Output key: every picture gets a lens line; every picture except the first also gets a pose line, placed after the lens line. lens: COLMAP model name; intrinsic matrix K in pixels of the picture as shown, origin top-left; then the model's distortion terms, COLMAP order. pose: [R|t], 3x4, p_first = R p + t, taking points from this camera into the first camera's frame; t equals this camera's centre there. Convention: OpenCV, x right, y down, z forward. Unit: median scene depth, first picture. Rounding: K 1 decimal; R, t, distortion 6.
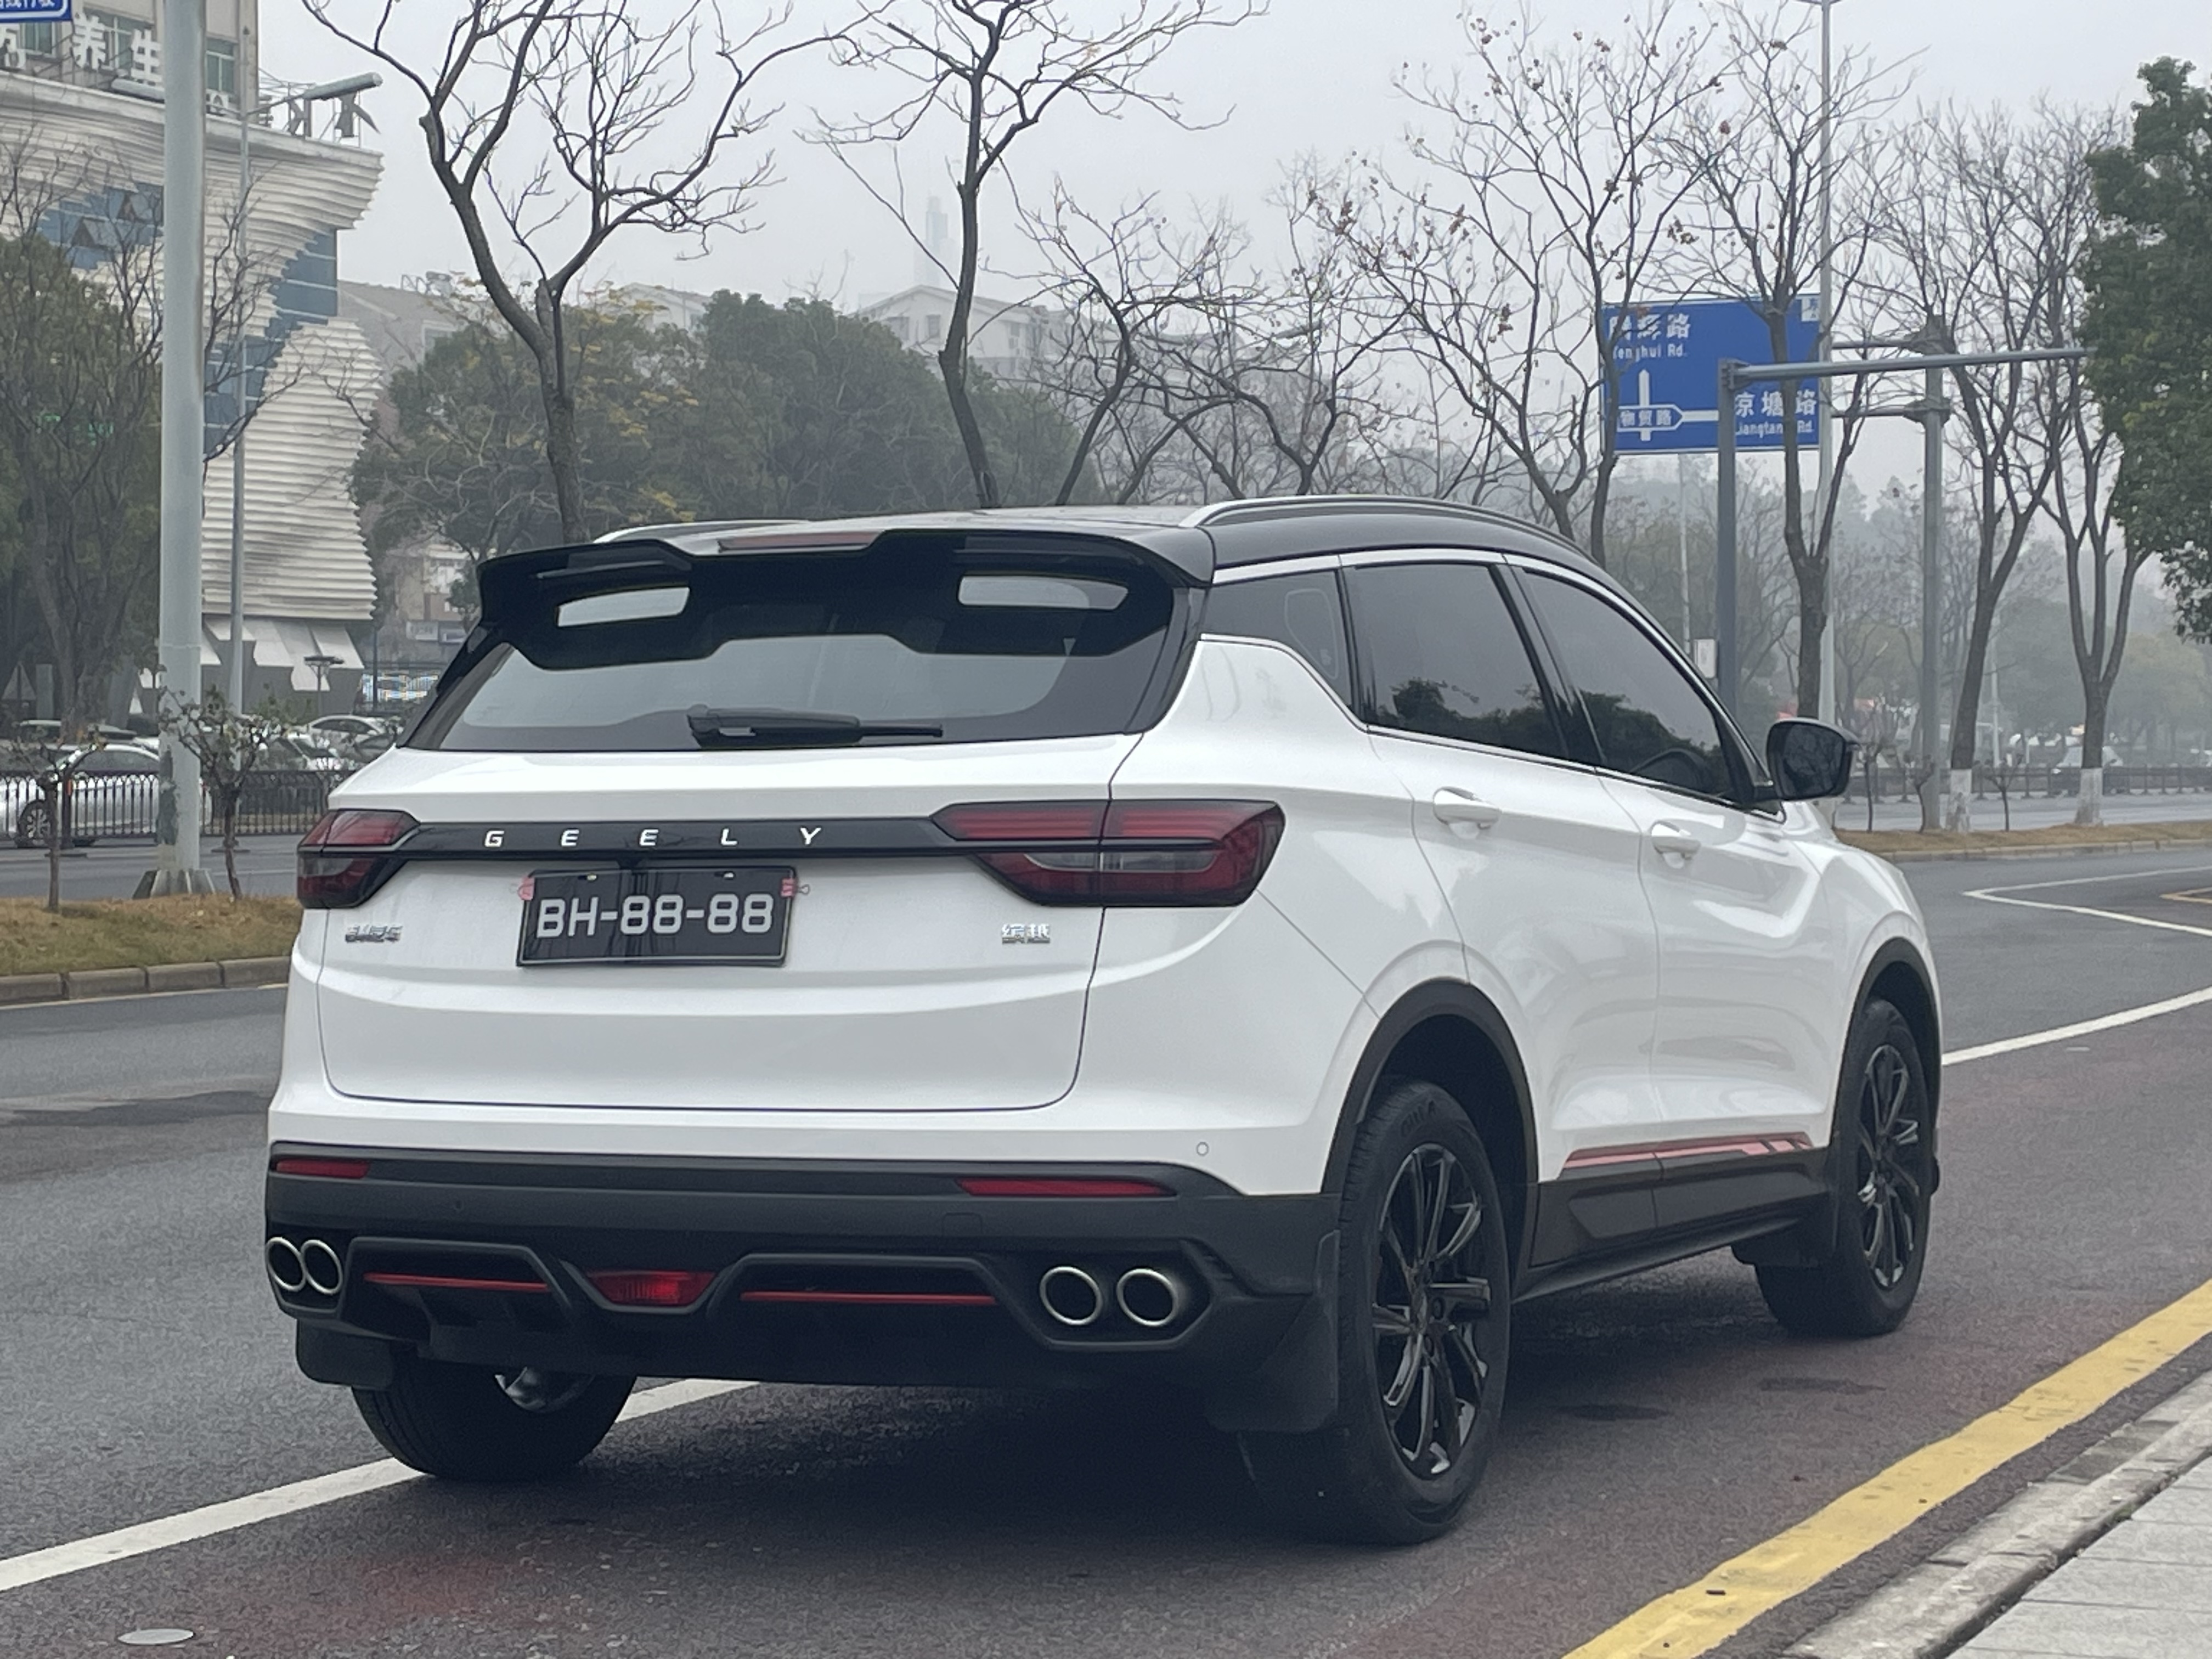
lens RADIAL K [[4427.9, 0, 1094.3], [0, 4427.9, 831.7], [0, 0, 1]] dist [0.050605, 0.000000]
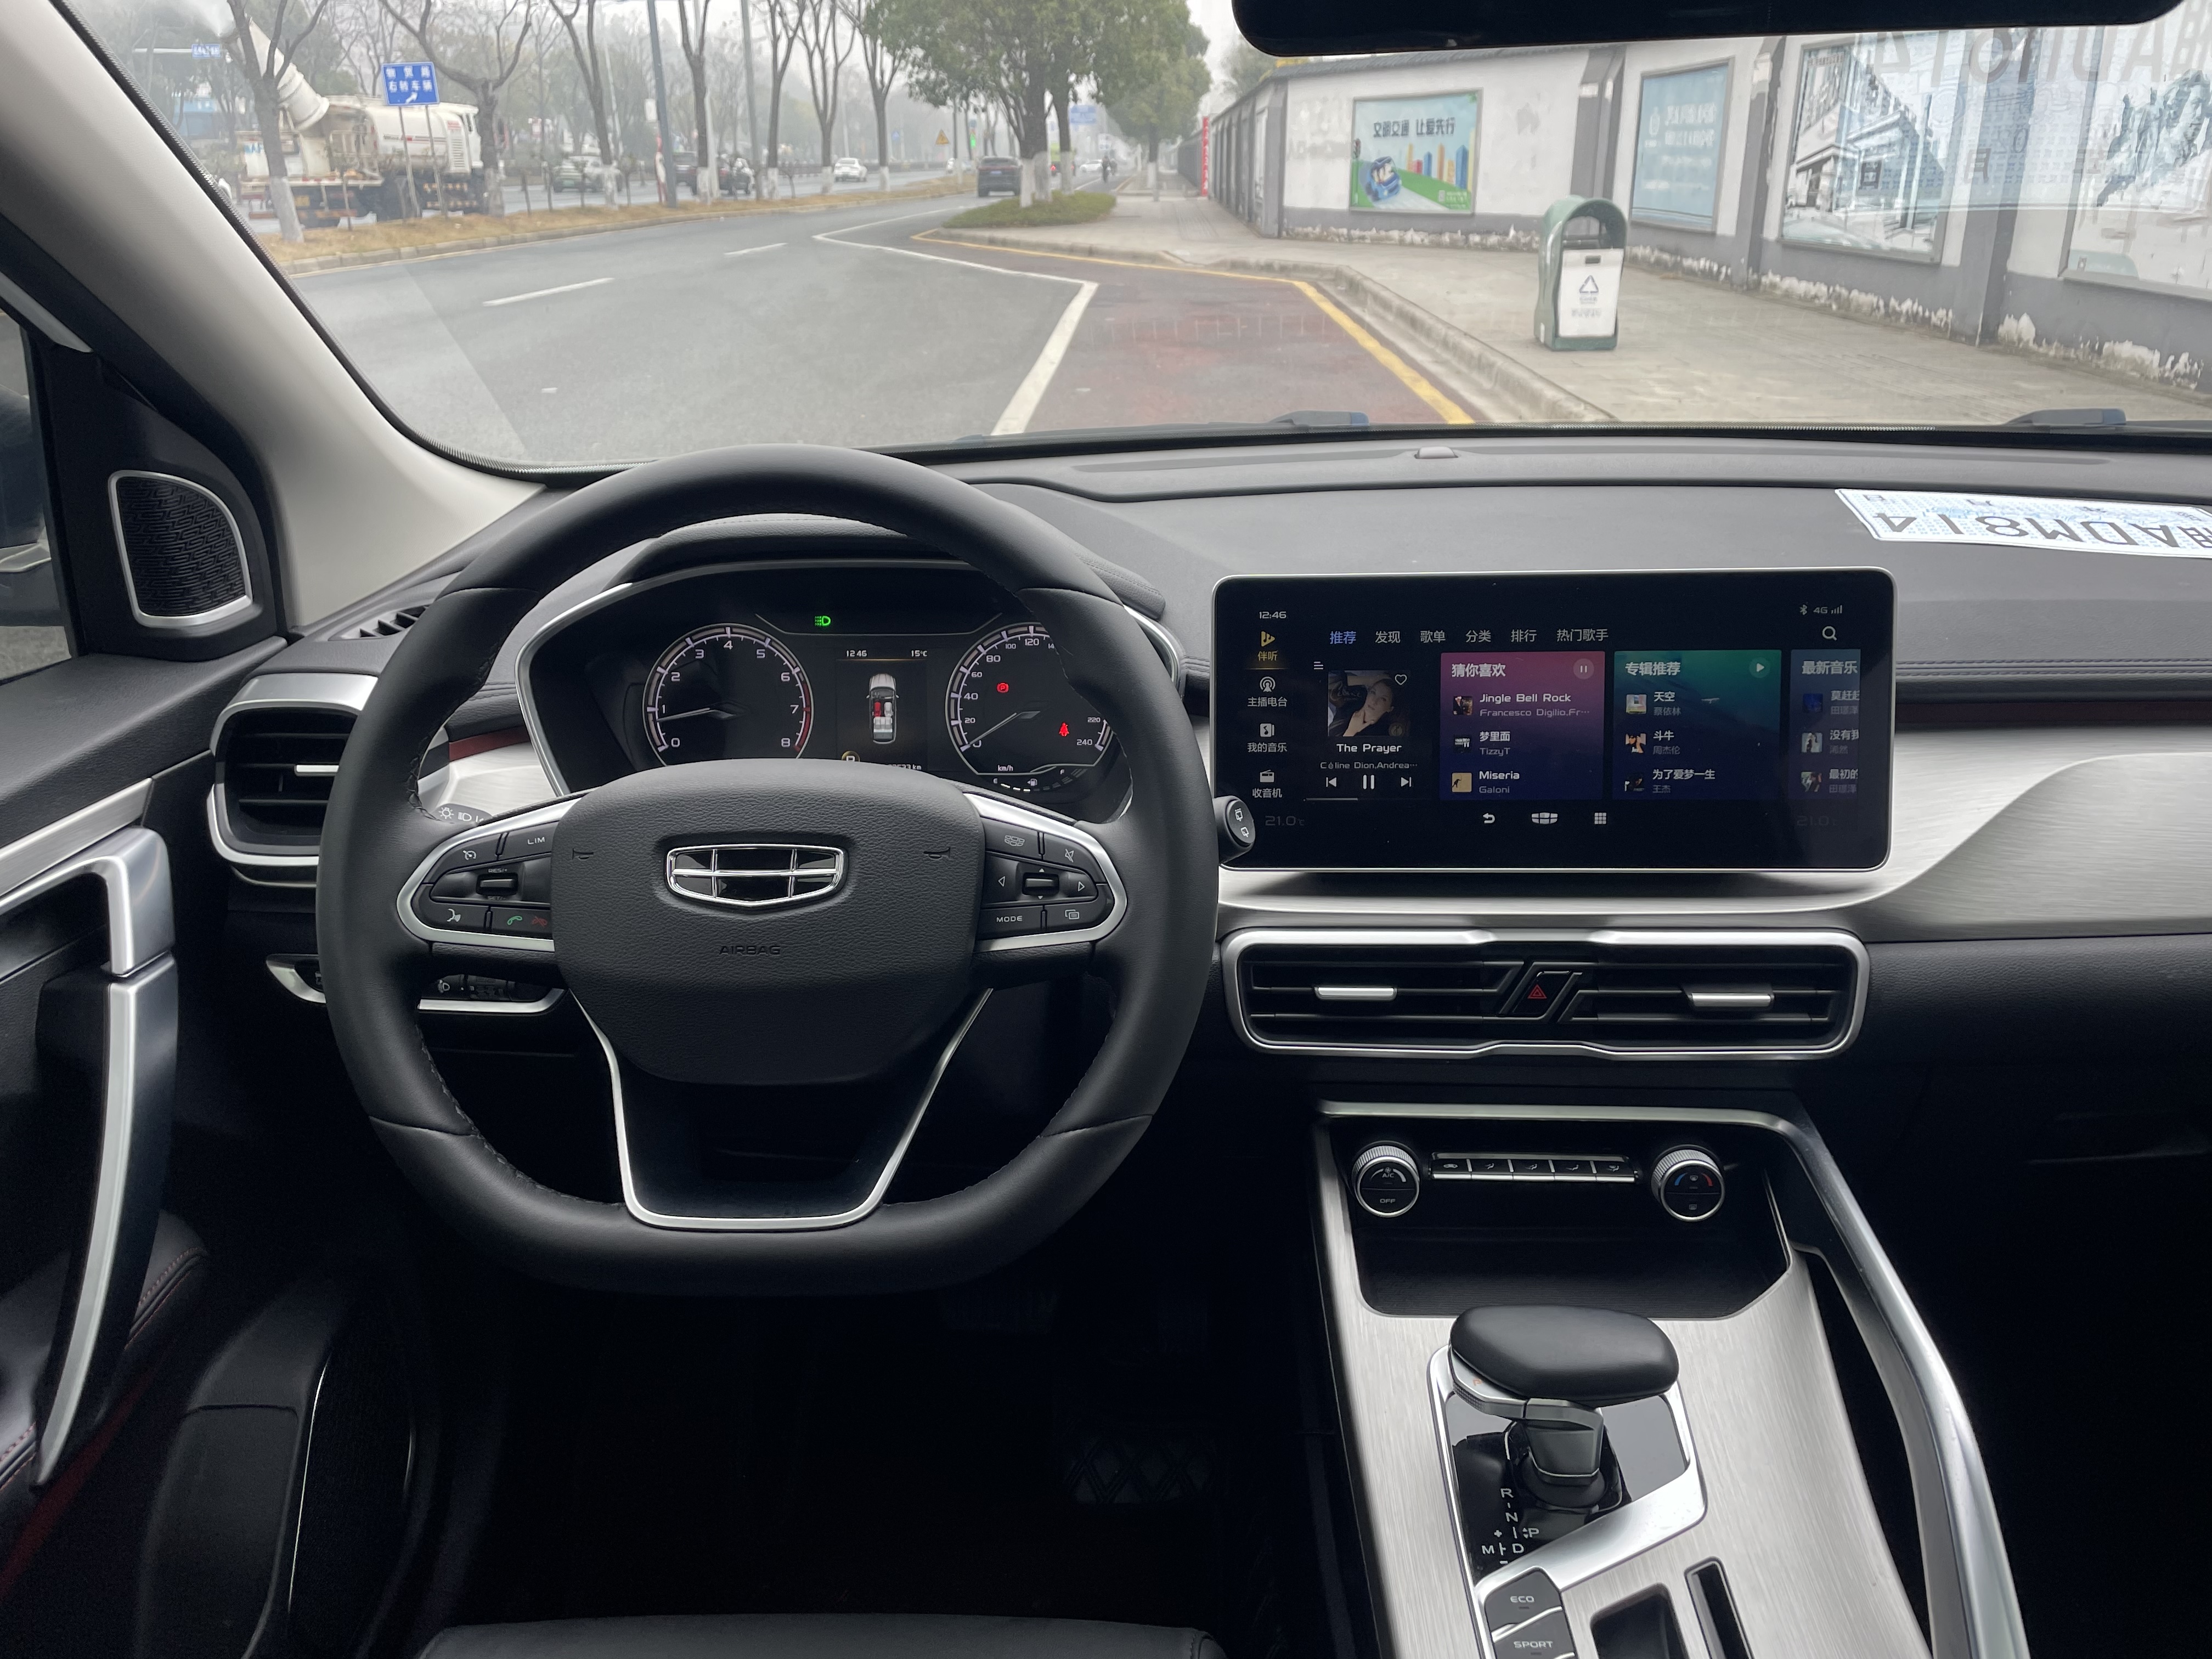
lens RADIAL K [[1684.3, 0, 1106.0], [0, 1684.3, 799.7], [0, 0, 1]] dist [0.087750, -0.116766]
pose [[0.920342, -0.144022, 0.363631, -0.000618], [0.013140, 0.940594, 0.339280, -0.007781], [-0.390893, -0.307475, 0.867561, 0.244448]]
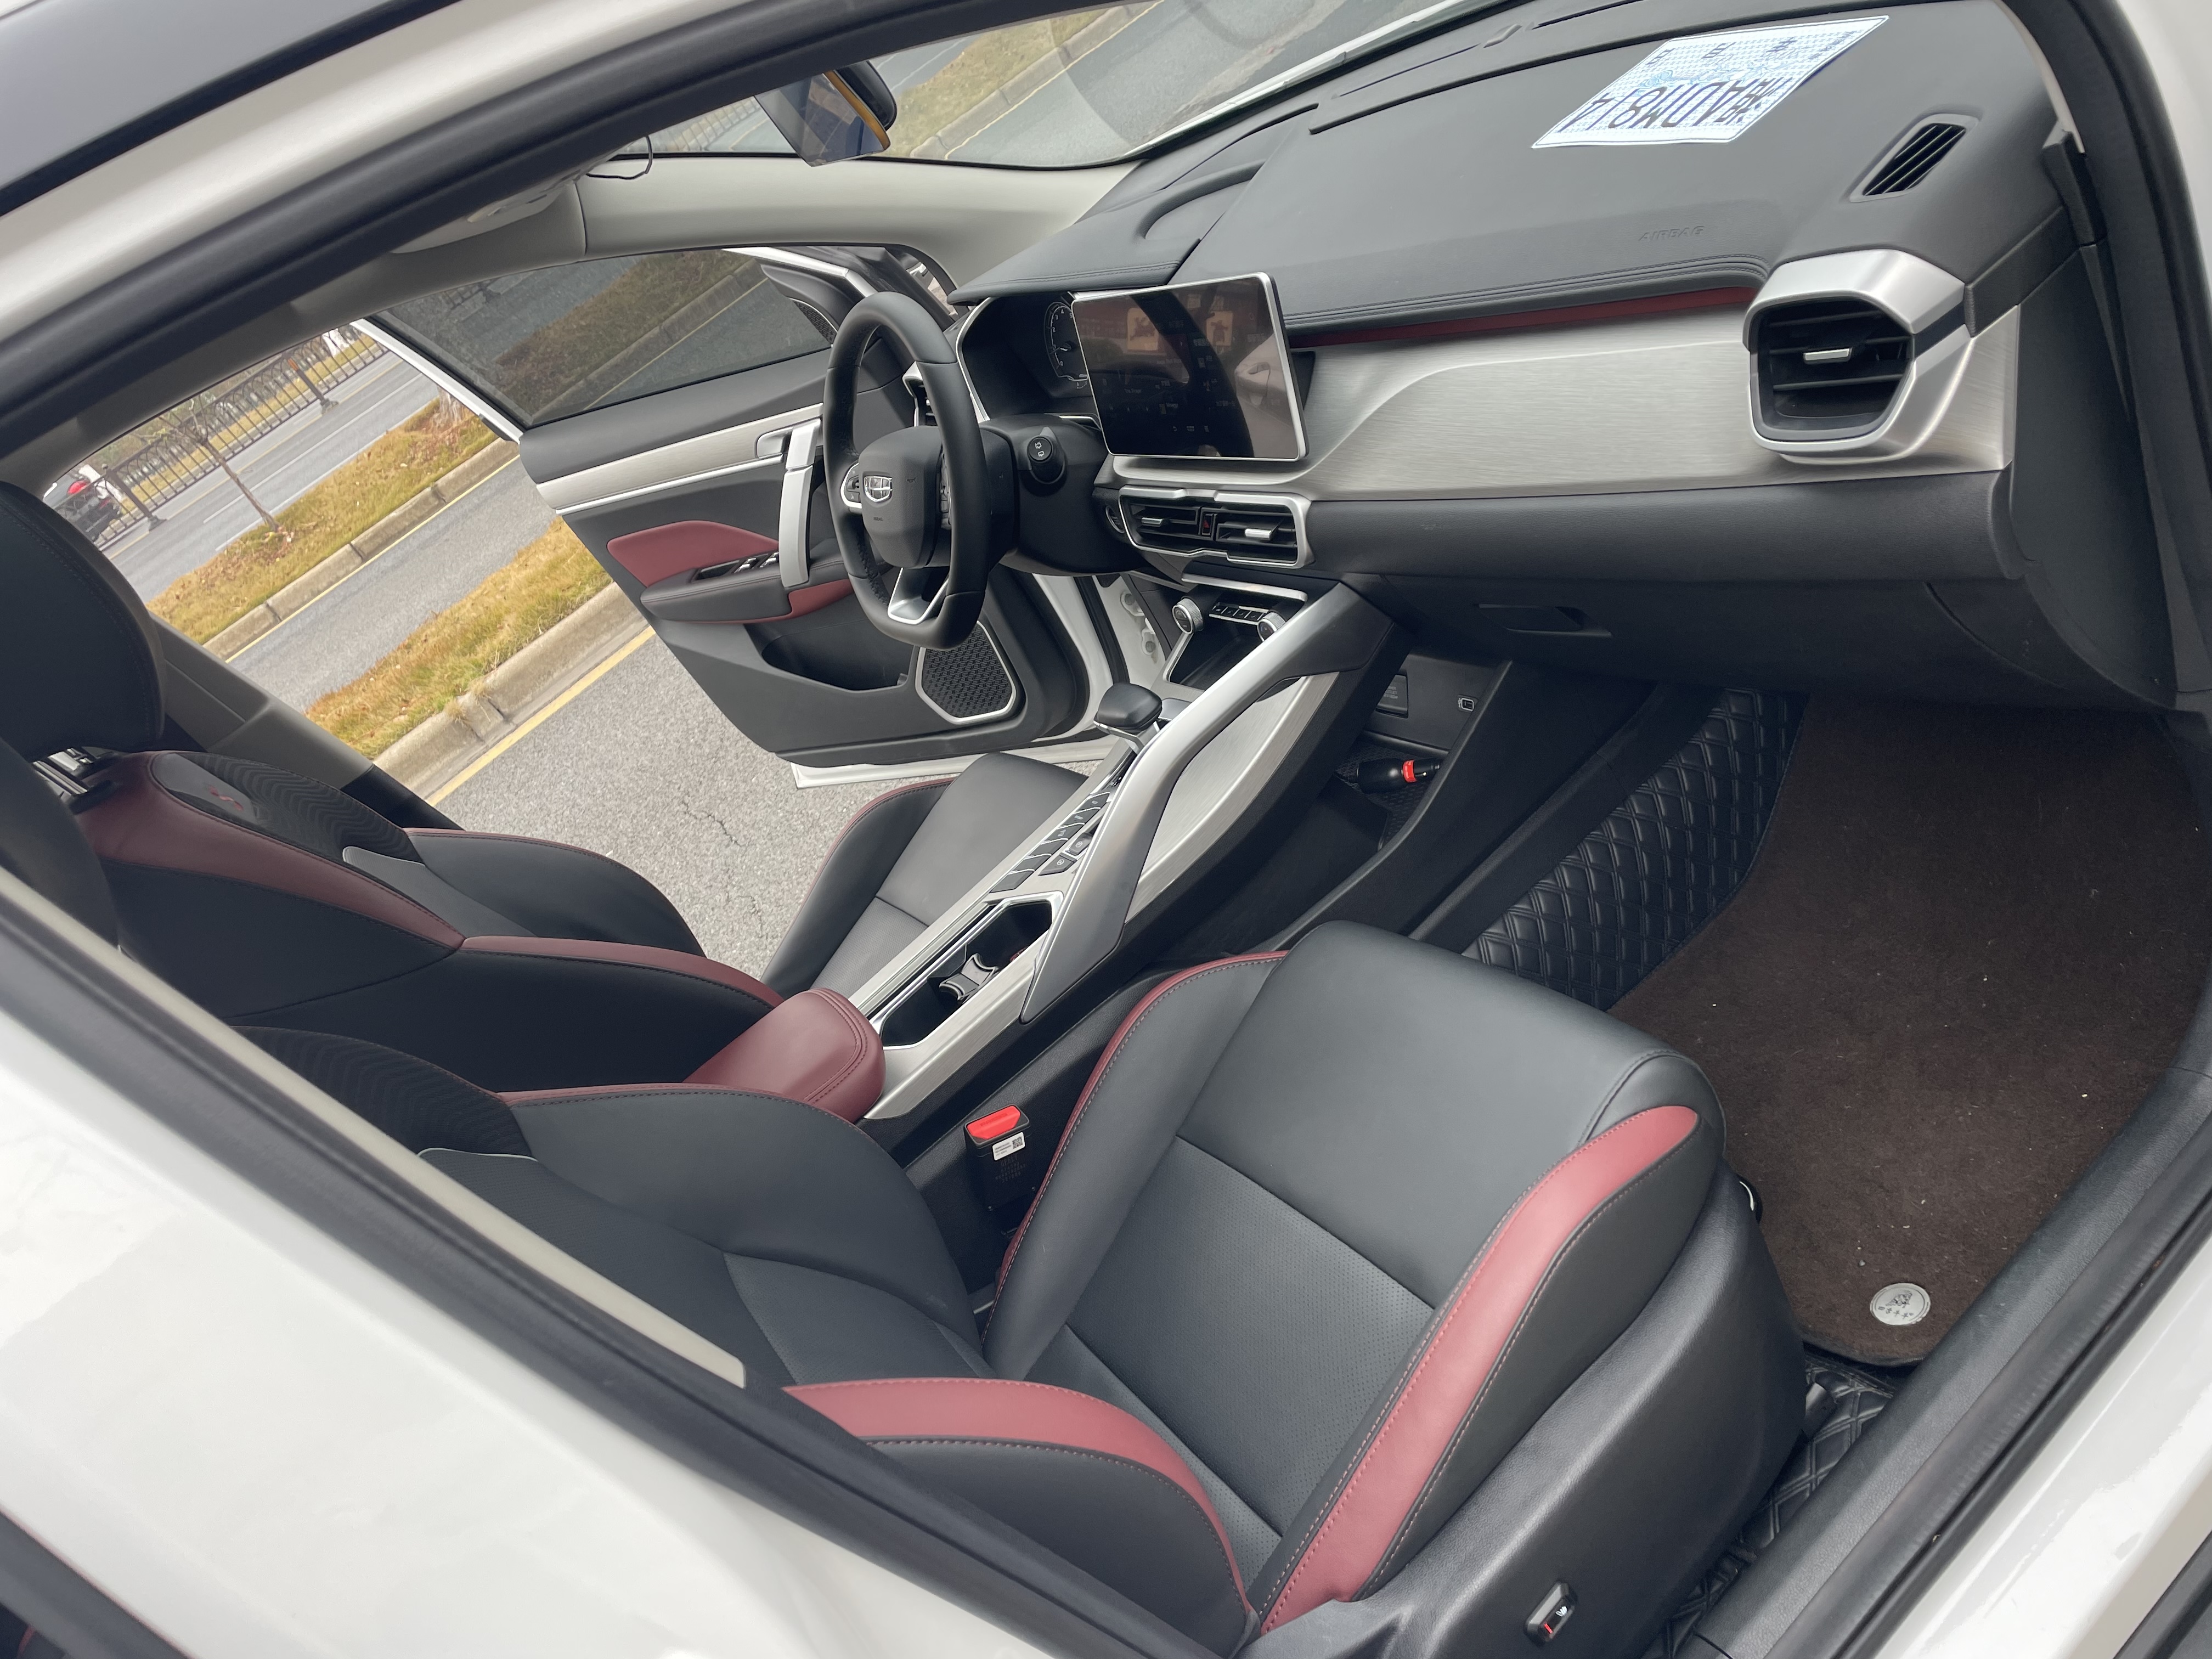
lens RADIAL K [[1684.3, 0, 1113.6], [0, 1684.3, 815.8], [0, 0, 1]] dist [0.087750, -0.116766]
pose [[0.754307, -0.087644, -0.650645, 0.042487], [0.470978, 0.762682, 0.443279, -0.012105], [0.457384, -0.640808, 0.616575, 0.227867]]
